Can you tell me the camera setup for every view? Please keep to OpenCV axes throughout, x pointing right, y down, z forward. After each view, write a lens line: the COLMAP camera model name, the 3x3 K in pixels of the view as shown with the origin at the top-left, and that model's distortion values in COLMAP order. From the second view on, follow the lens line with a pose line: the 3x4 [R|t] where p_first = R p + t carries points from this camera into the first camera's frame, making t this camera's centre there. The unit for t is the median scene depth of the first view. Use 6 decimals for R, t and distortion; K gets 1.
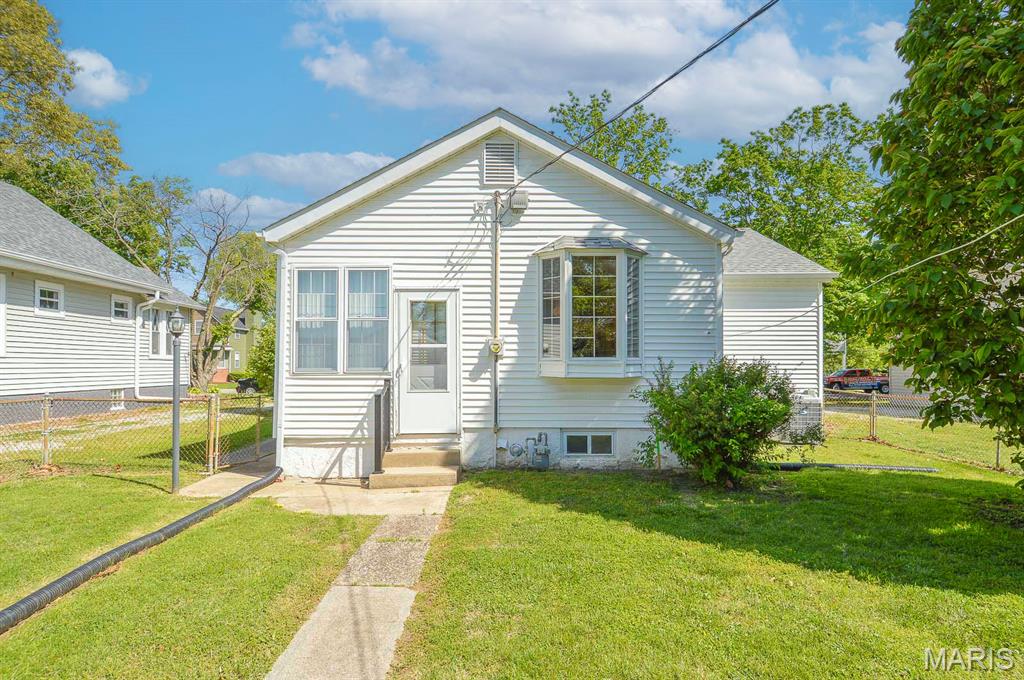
lens RADIAL K [[559.6, 0, 515.1], [0, 559.6, 348.5], [0, 0, 1]] dist [-0.002124, -0.004058]
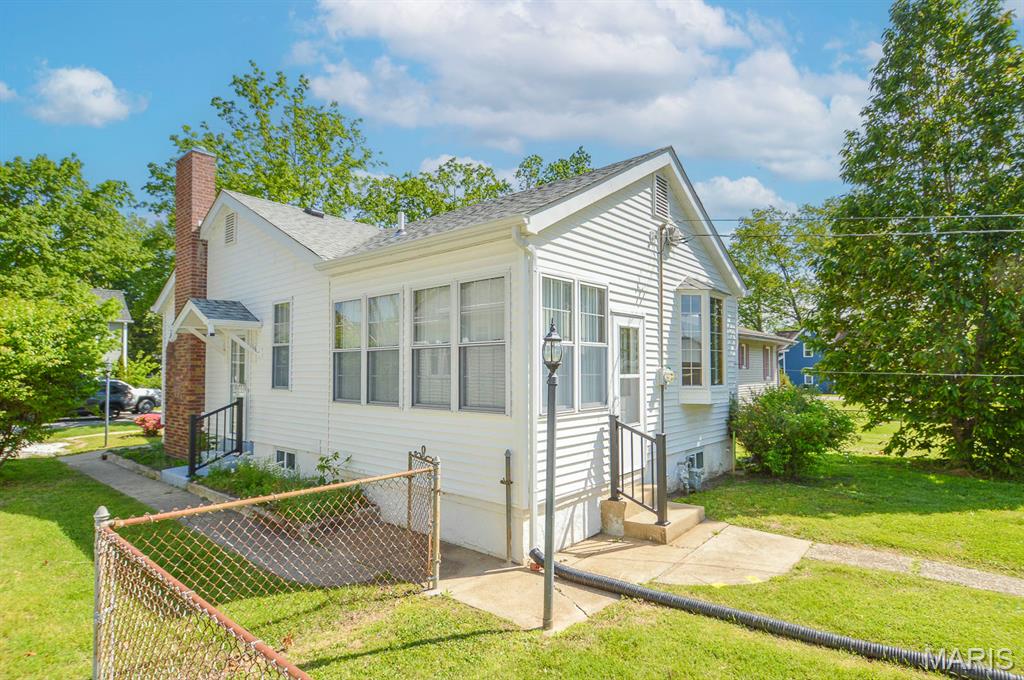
lens RADIAL K [[559.6, 0, 515.2], [0, 559.6, 343.8], [0, 0, 1]] dist [-0.002124, -0.004058]
pose [[0.638833, 0.032513, 0.768658, -0.981209], [-0.011065, 0.999392, -0.033077, -0.025123], [-0.769266, 0.012625, 0.638804, 0.554426]]
